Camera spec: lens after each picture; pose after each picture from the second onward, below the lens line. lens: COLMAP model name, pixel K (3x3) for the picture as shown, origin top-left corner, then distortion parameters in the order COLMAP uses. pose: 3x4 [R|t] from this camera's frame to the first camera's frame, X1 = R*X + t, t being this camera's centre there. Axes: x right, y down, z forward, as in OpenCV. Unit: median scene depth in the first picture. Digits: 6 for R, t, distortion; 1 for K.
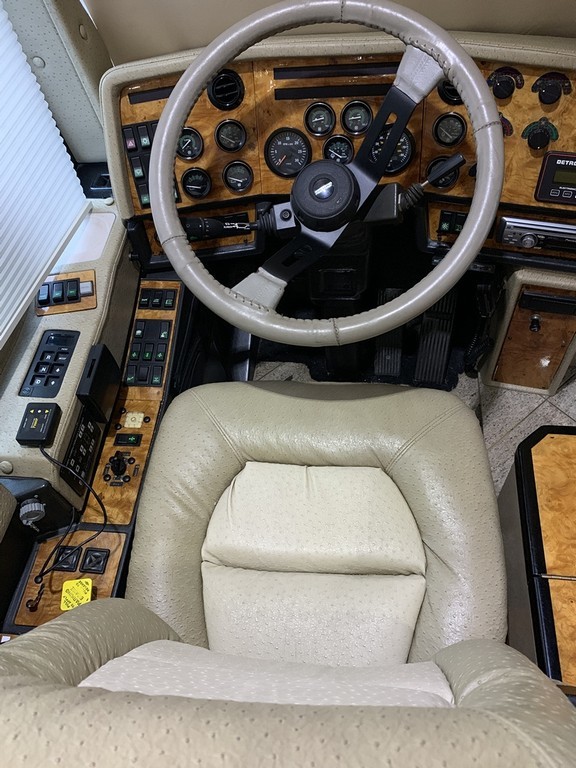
lens RADIAL K [[586.0, 0, 288.6], [0, 586.0, 385.7], [0, 0, 1]] dist [0.019581, -0.005117]
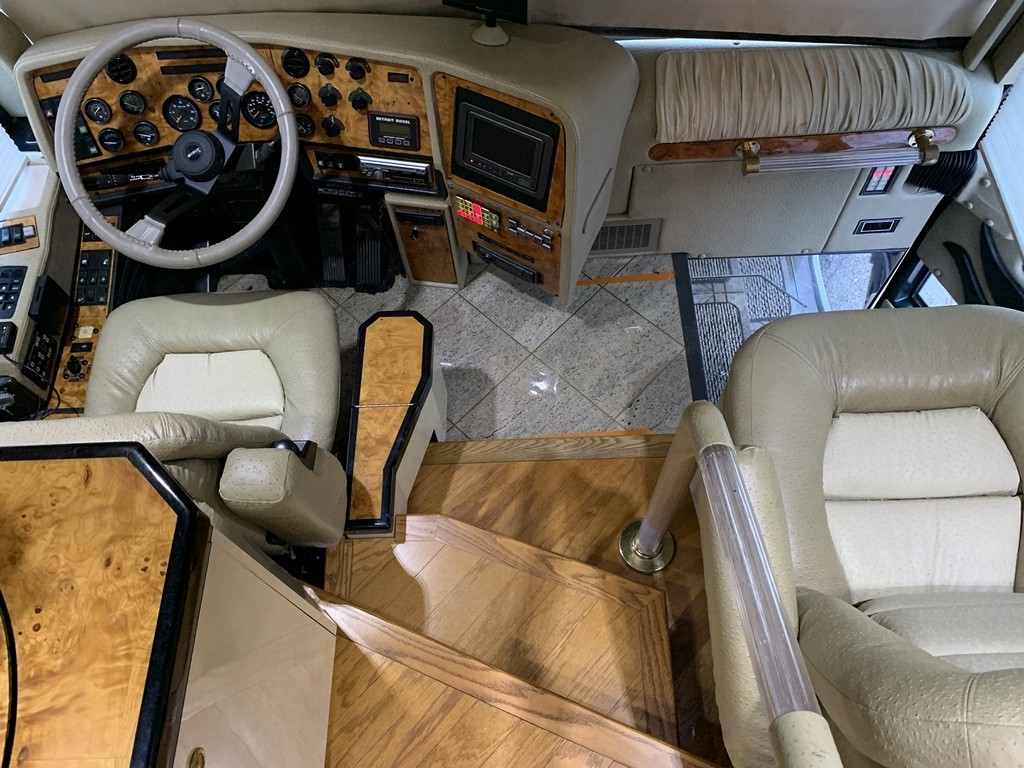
lens RADIAL K [[781.4, 0, 509.3], [0, 781.4, 380.1], [0, 0, 1]] dist [0.019581, -0.005117]
pose [[0.990952, -0.085283, 0.103634, 0.500176], [0.073016, 0.990457, 0.116891, 0.031532], [-0.112614, -0.108267, 0.987723, -0.868384]]
